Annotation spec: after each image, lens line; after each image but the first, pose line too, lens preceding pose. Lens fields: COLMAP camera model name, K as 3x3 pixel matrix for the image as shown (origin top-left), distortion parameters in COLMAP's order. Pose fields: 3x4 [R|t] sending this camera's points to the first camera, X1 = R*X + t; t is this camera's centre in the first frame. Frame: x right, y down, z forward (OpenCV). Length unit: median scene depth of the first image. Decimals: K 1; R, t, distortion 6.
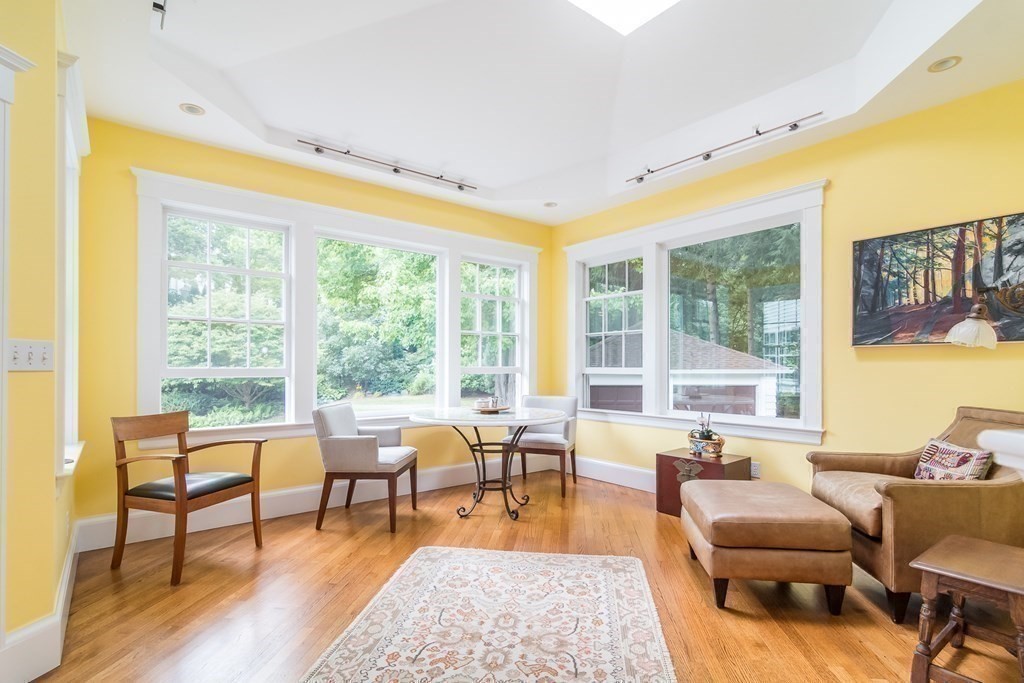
lens RADIAL K [[500.1, 0, 517.4], [0, 500.1, 359.0], [0, 0, 1]] dist [0.004239, 0.004149]
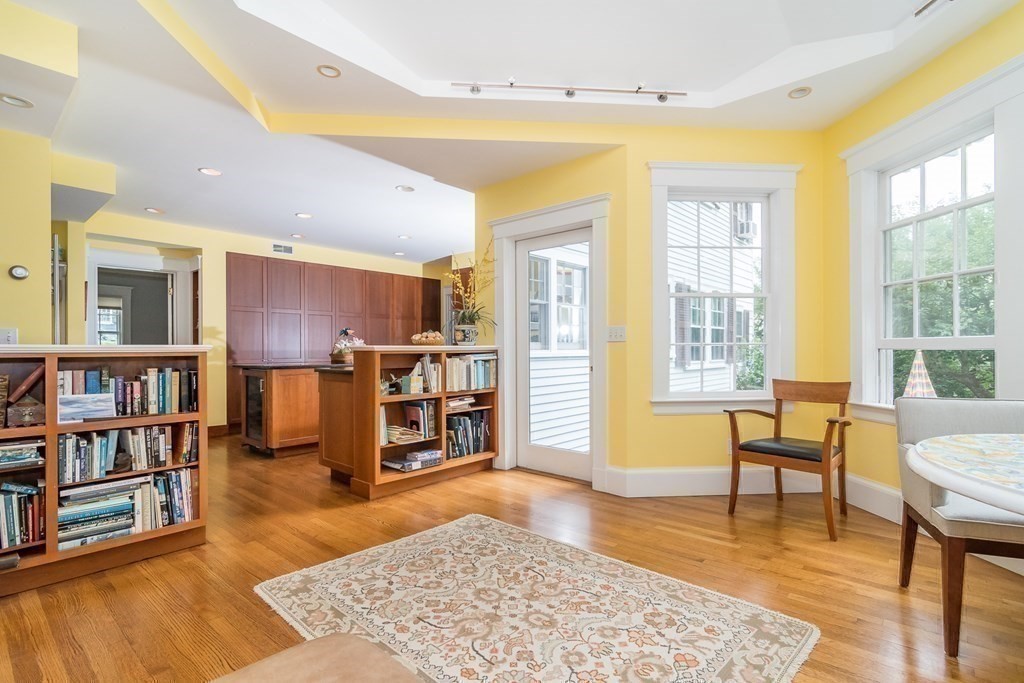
lens RADIAL K [[500.1, 0, 522.4], [0, 500.1, 346.7], [0, 0, 1]] dist [0.004239, 0.004149]
pose [[-0.575196, -0.006479, -0.817990, 0.326584], [0.009514, 0.999848, -0.014610, 0.027638], [0.817961, -0.016185, -0.575046, 0.680410]]
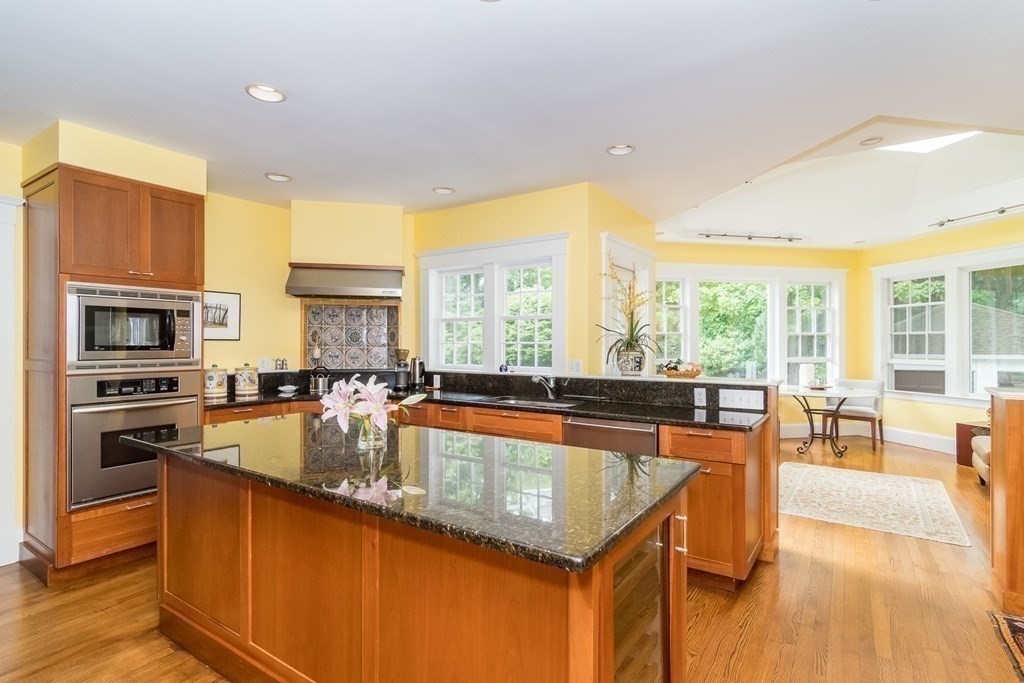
lens RADIAL K [[500.1, 0, 525.6], [0, 500.1, 337.9], [0, 0, 1]] dist [0.004239, 0.004149]
pose [[0.891305, -0.007300, -0.453345, -0.130350], [0.007690, 0.999970, -0.000984, -0.047661], [0.453339, -0.002609, 0.891335, -0.659321]]
